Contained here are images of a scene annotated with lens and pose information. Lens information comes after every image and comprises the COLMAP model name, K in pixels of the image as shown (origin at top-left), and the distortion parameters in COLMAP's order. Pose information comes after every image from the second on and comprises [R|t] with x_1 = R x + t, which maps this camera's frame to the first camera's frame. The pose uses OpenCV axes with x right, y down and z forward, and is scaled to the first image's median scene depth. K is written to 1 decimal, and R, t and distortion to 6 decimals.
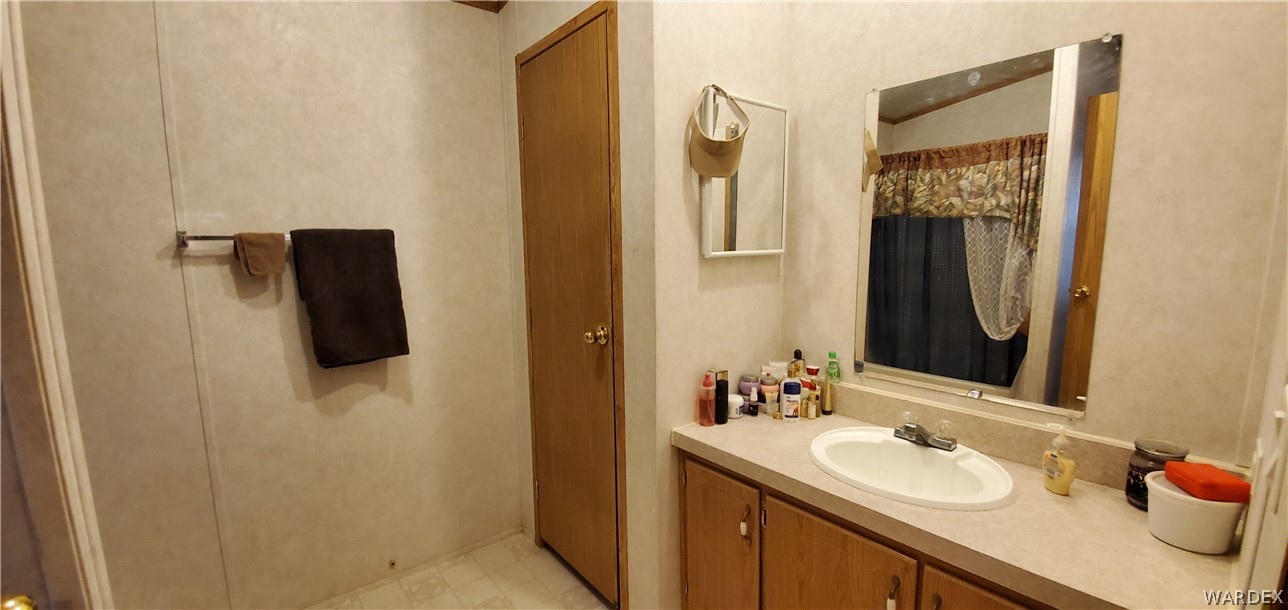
lens RADIAL K [[505.4, 0, 633.8], [0, 505.4, 314.1], [0, 0, 1]] dist [0.014791, -0.019178]
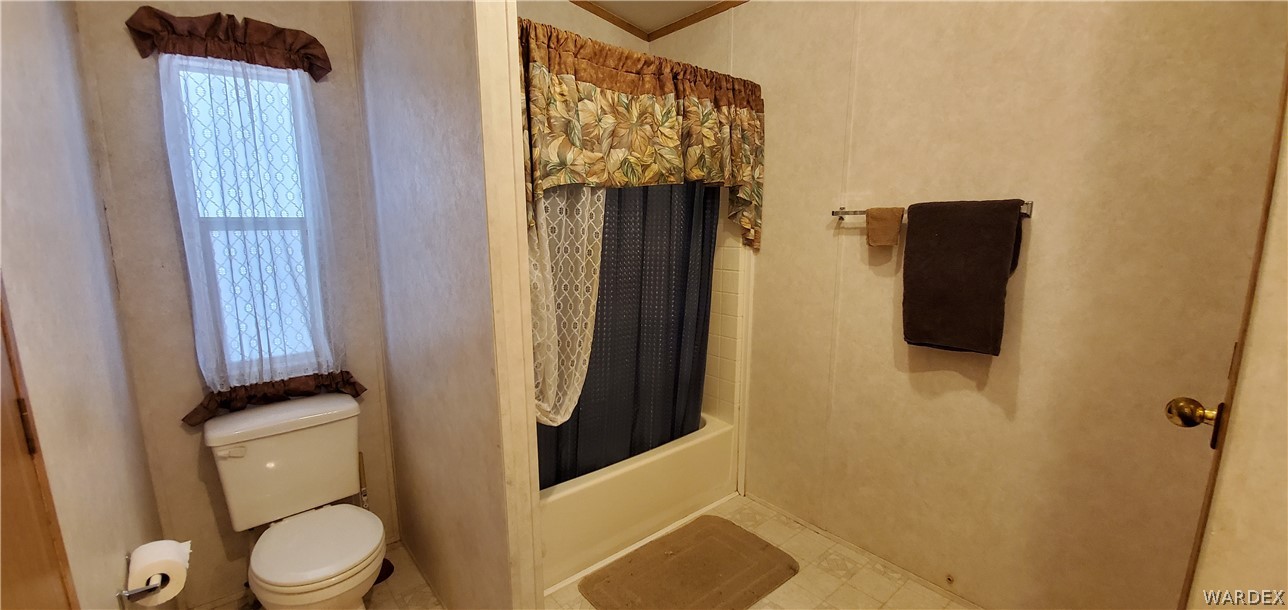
lens RADIAL K [[505.4, 0, 633.8], [0, 505.4, 314.1], [0, 0, 1]] dist [0.014791, -0.019178]
pose [[0.020542, 0.191461, -0.981285, 0.350490], [-0.128623, 0.973842, 0.187316, -0.067209], [0.991481, 0.122368, 0.044631, 0.411750]]
